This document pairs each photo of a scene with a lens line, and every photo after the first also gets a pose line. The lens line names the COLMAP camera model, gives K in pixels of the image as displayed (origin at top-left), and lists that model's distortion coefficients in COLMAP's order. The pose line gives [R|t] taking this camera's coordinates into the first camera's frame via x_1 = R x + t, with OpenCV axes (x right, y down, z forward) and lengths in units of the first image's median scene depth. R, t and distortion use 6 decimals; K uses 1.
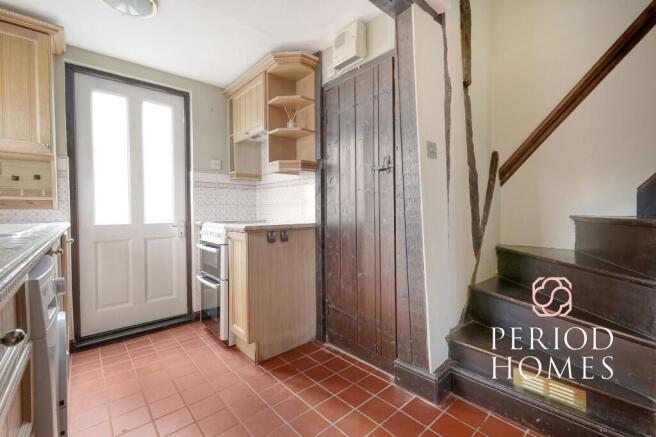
lens RADIAL K [[294.1, 0, 333.7], [0, 294.1, 214.2], [0, 0, 1]] dist [0.001449, -0.000186]
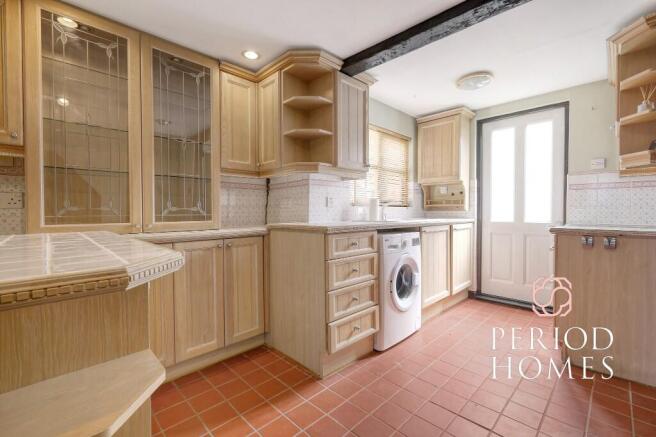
lens RADIAL K [[294.1, 0, 333.7], [0, 294.1, 214.2], [0, 0, 1]] dist [0.001449, -0.000186]
pose [[0.052766, 0.020162, -0.998403, 0.595312], [-0.007633, 0.999775, 0.019786, -0.022715], [0.998578, 0.006577, 0.052908, 0.116555]]
